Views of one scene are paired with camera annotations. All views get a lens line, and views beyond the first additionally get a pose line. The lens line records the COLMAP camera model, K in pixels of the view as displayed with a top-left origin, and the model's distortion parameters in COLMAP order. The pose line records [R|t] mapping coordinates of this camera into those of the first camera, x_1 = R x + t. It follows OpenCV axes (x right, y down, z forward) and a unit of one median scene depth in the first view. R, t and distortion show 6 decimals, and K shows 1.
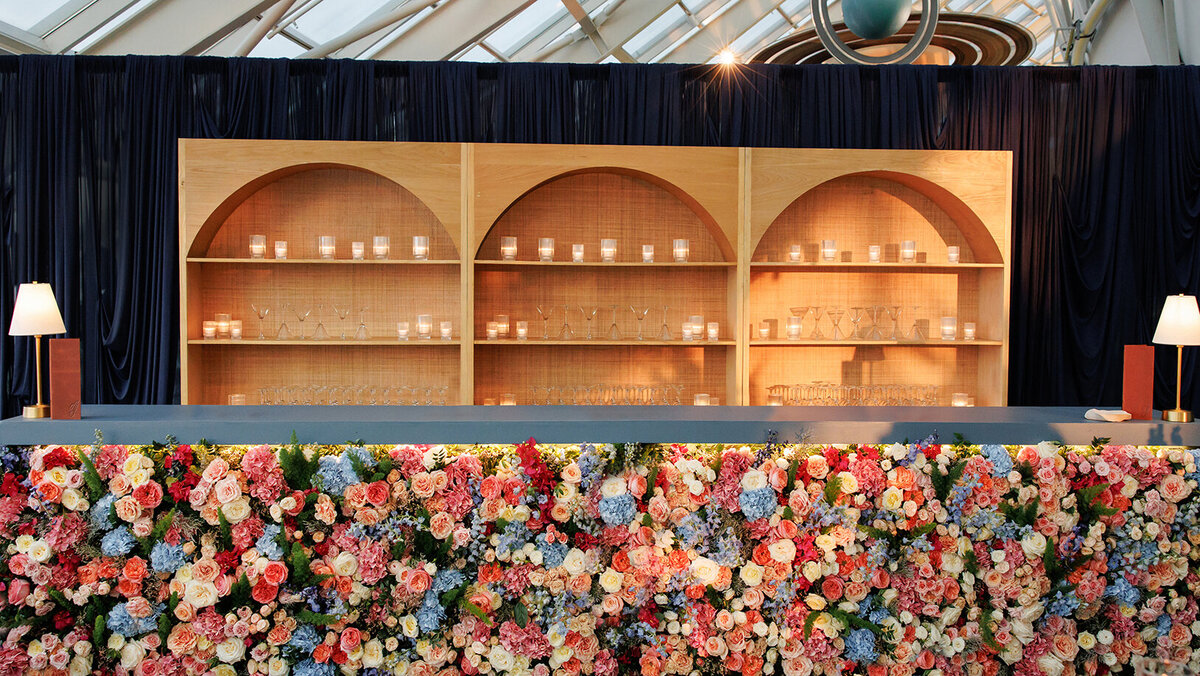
lens RADIAL K [[1216.0, 0, 601.3], [0, 1216.0, 319.6], [0, 0, 1]] dist [0.012142, 0.000000]
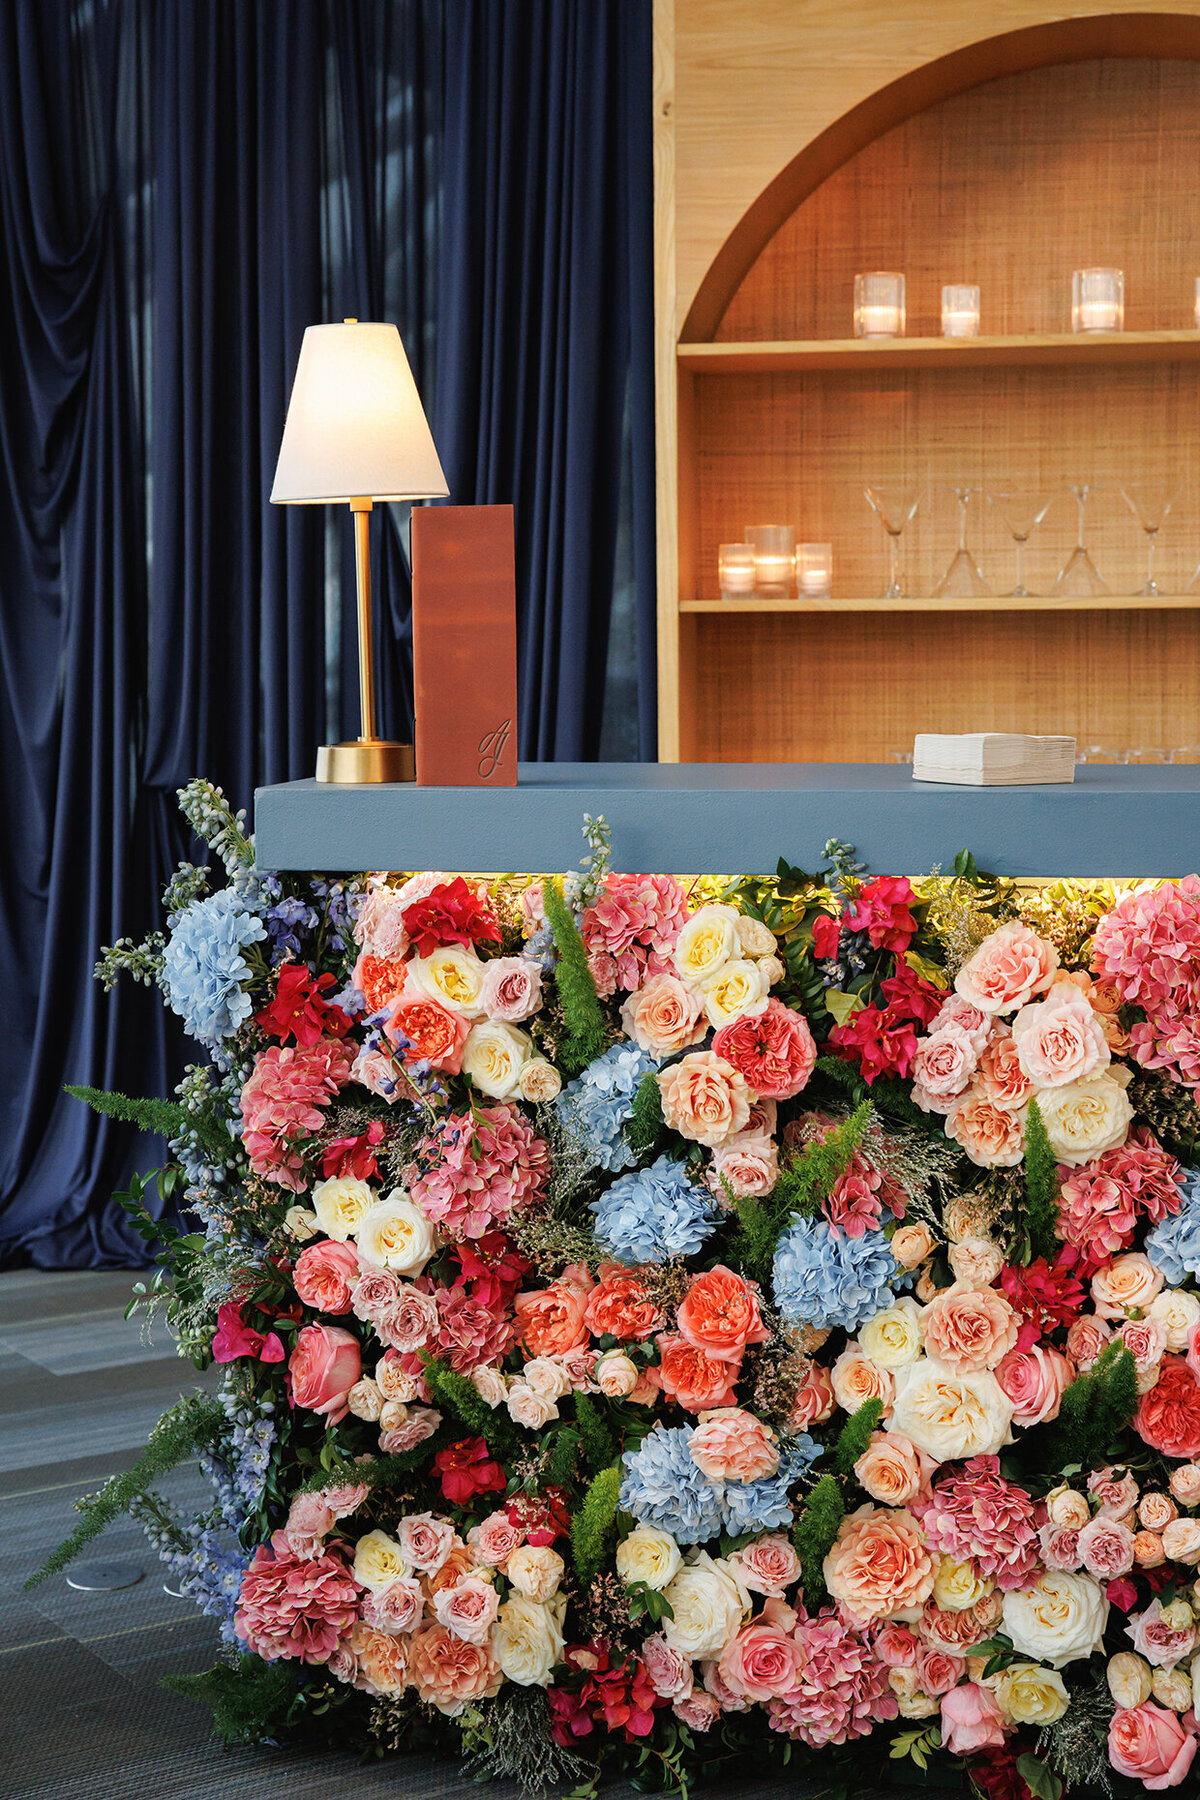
lens RADIAL K [[2694.2, 0, 599.9], [0, 2694.2, 900.5], [0, 0, 1]] dist [0.020008, 0.000000]
pose [[0.976114, 0.012252, -0.216915, -0.273769], [0.001086, 0.998121, 0.061265, 0.070945], [0.217258, -0.060038, 0.974266, 0.389095]]
